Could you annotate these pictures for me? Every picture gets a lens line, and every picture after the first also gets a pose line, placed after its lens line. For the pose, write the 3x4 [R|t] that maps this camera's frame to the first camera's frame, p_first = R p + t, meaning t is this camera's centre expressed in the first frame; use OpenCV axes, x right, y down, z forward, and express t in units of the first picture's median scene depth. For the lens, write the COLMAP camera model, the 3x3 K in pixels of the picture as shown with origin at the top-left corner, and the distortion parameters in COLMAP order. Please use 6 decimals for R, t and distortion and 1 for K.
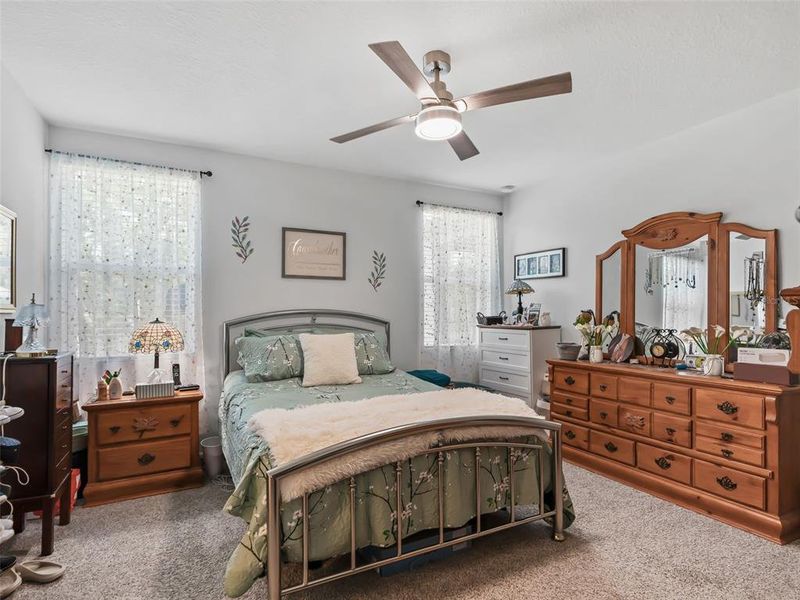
lens RADIAL K [[421.0, 0, 381.0], [0, 421.0, 316.9], [0, 0, 1]] dist [-0.015143, 0.009573]
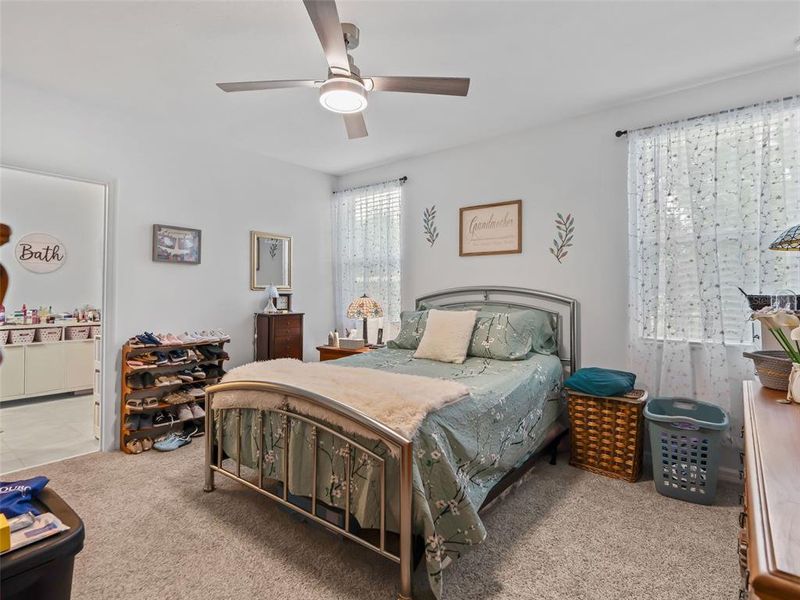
lens RADIAL K [[421.0, 0, 399.3], [0, 421.0, 291.6], [0, 0, 1]] dist [-0.015143, 0.009573]
pose [[0.428853, -0.002471, -0.903371, 0.649536], [-0.008701, 0.999939, -0.006865, 0.003115], [0.903332, 0.010804, 0.428805, 0.414557]]
